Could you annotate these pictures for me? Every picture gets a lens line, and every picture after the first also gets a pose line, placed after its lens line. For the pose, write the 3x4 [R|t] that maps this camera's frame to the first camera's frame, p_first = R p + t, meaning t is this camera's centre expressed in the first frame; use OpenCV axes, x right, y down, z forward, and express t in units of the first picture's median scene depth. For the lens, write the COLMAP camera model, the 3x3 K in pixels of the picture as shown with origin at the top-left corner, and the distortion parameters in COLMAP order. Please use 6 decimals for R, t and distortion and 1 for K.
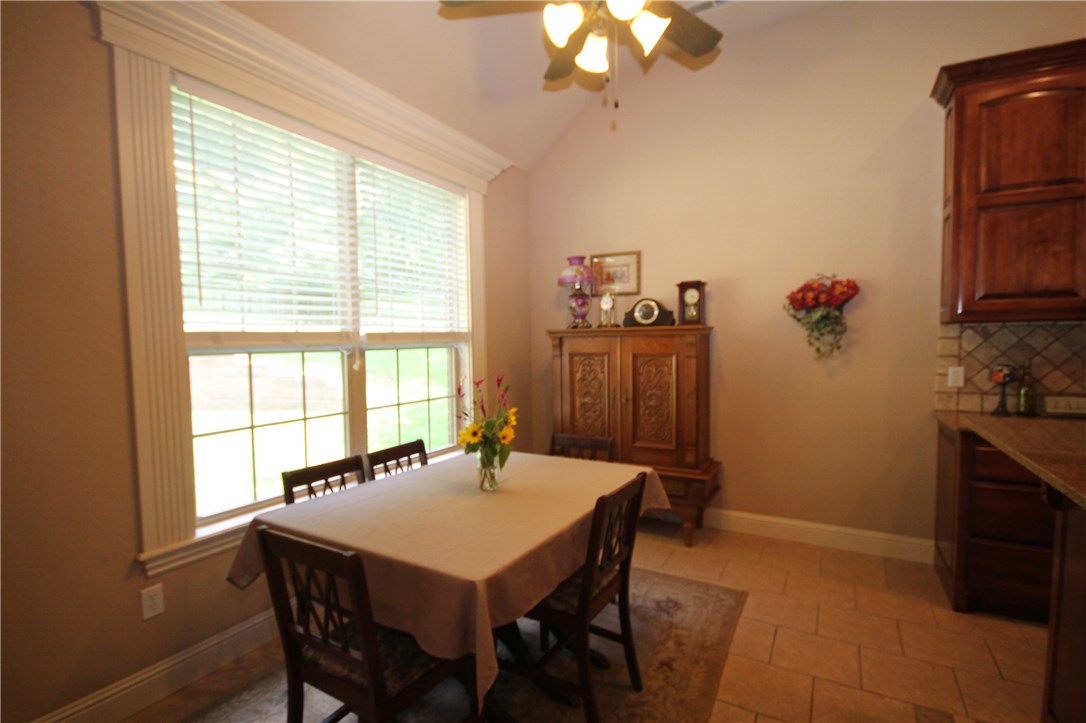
lens RADIAL K [[522.7, 0, 538.0], [0, 522.7, 367.3], [0, 0, 1]] dist [0.001681, -0.000259]
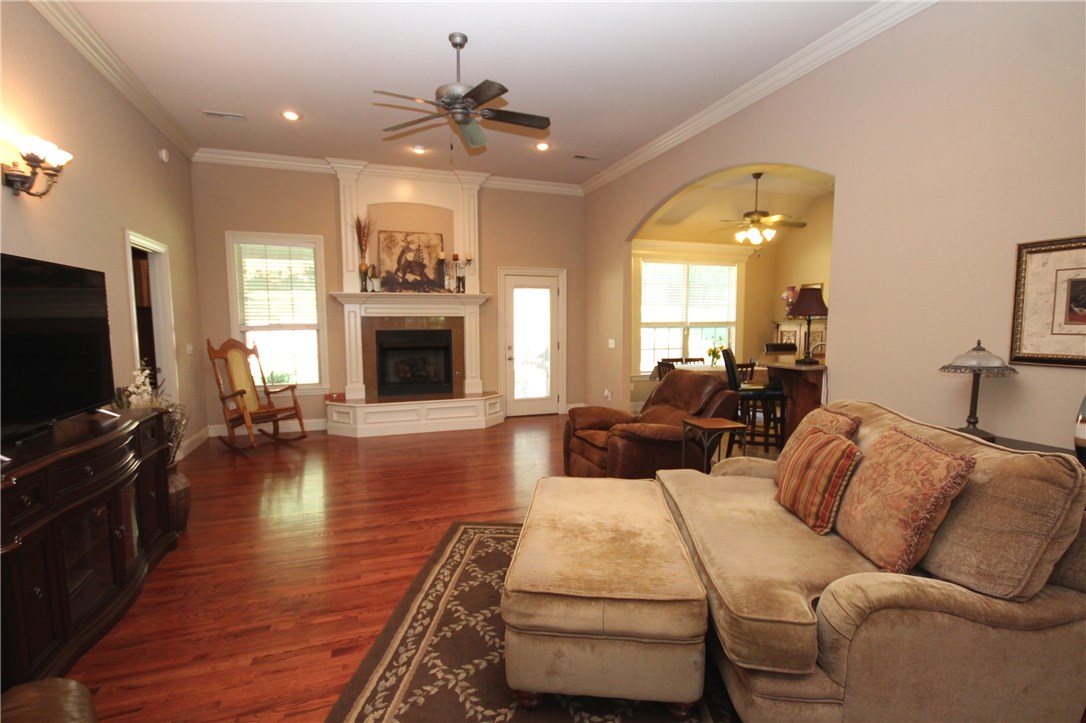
lens RADIAL K [[510.0, 0, 540.8], [0, 510.0, 364.8], [0, 0, 1]] dist [0.000186, -0.001672]
pose [[0.769909, 0.064590, -0.634876, 0.770454], [-0.043053, 0.997855, 0.049308, 0.061762], [0.636699, -0.010629, 0.771039, -1.563253]]
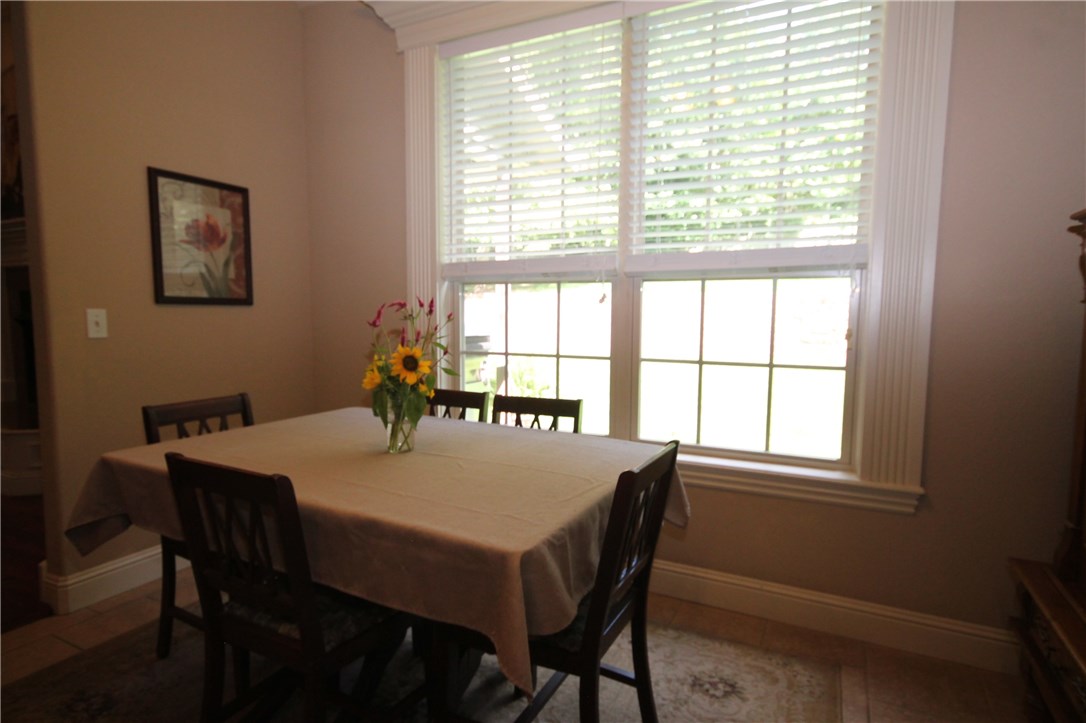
lens RADIAL K [[573.9, 0, 542.8], [0, 573.9, 368.2], [0, 0, 1]] dist [0.005226, 0.000923]
pose [[0.069080, 0.109593, -0.991573, 0.448783], [-0.059077, 0.992653, 0.105596, 0.012571], [0.995860, 0.051284, 0.075047, 0.730797]]
